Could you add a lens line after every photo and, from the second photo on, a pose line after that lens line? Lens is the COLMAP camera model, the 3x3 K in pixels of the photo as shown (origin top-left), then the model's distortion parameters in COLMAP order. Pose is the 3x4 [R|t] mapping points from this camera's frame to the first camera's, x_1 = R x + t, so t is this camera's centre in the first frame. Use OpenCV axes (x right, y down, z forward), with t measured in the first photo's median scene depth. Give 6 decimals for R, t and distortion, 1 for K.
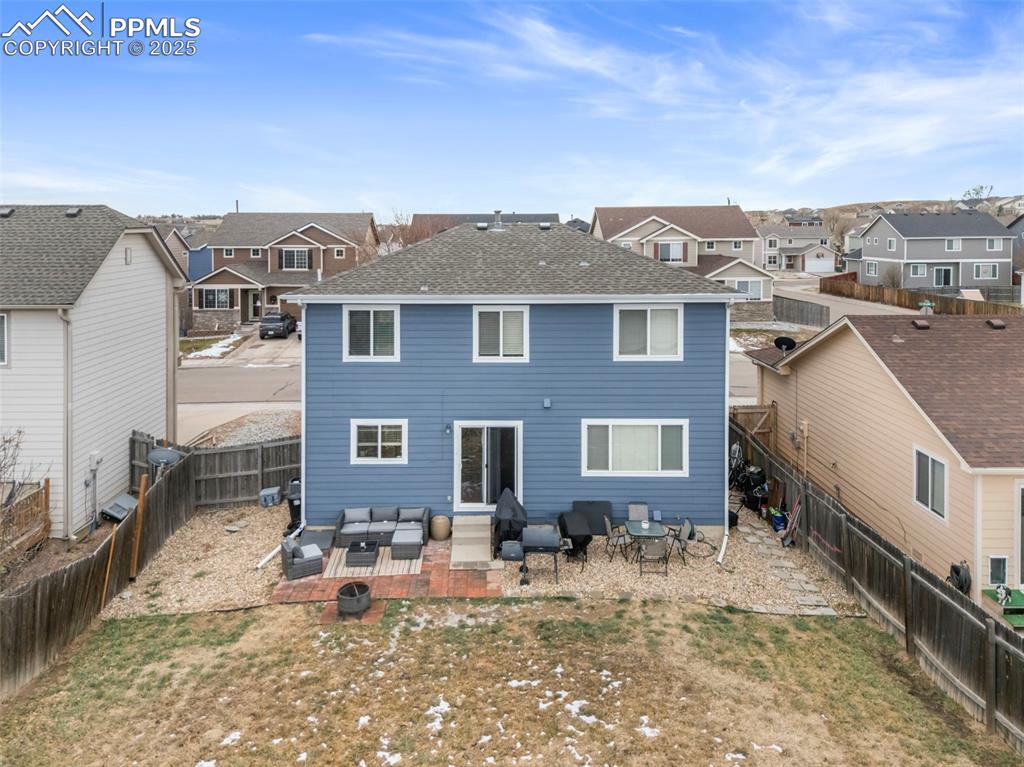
lens RADIAL K [[780.2, 0, 497.2], [0, 780.2, 210.8], [0, 0, 1]] dist [0.043653, -0.018958]
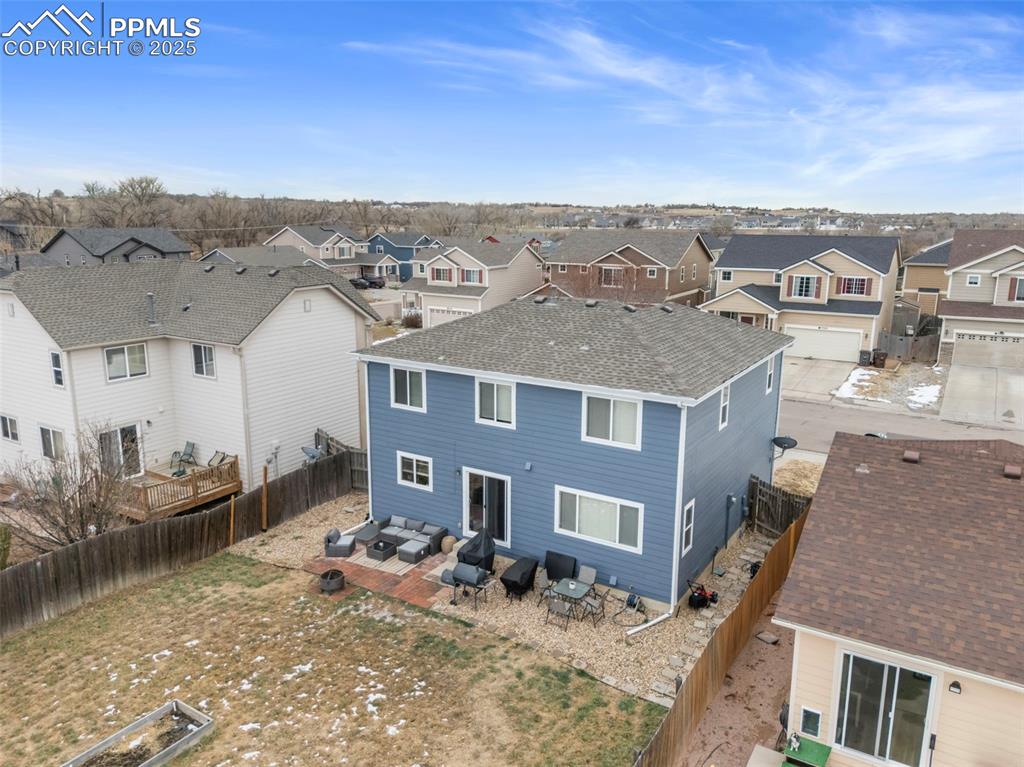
lens RADIAL K [[757.9, 0, 520.8], [0, 757.9, 366.1], [0, 0, 1]] dist [0.063627, -0.047532]
pose [[0.854734, 0.110229, -0.507228, 0.600808], [-0.000687, 0.977431, 0.211254, -0.131560], [0.519067, -0.180217, 0.835519, 0.093420]]
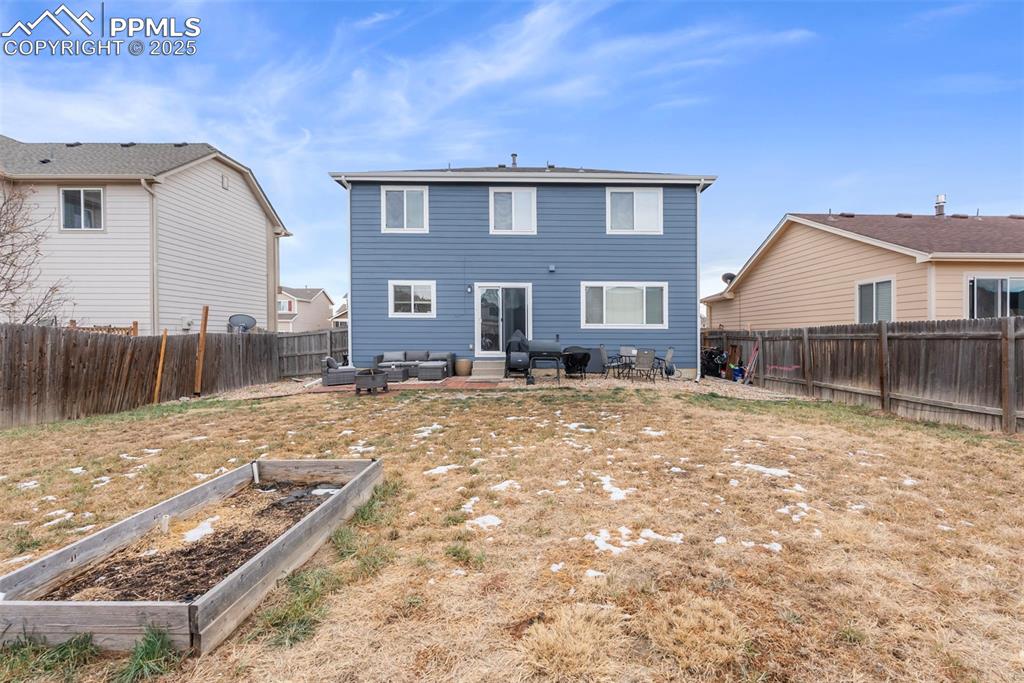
lens RADIAL K [[450.4, 0, 537.9], [0, 450.4, 337.7], [0, 0, 1]] dist [-0.008915, 0.001891]
pose [[0.999867, 0.003613, 0.015903, 0.030893], [-0.004029, 0.999648, 0.026223, 0.334651], [-0.015802, -0.026283, 0.999530, 0.304158]]
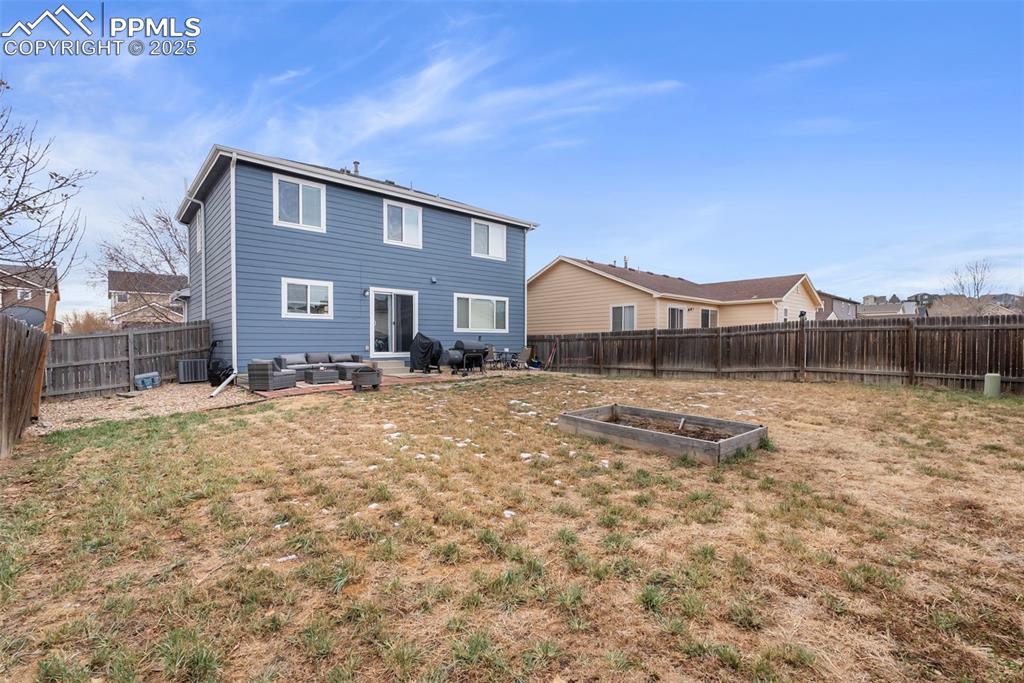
lens RADIAL K [[450.4, 0, 510.0], [0, 450.4, 346.4], [0, 0, 1]] dist [-0.008915, 0.001891]
pose [[0.744375, -0.006221, 0.667733, -0.372807], [-0.010957, 0.999708, 0.021528, 0.346364], [-0.667672, -0.023341, 0.744089, 0.307388]]
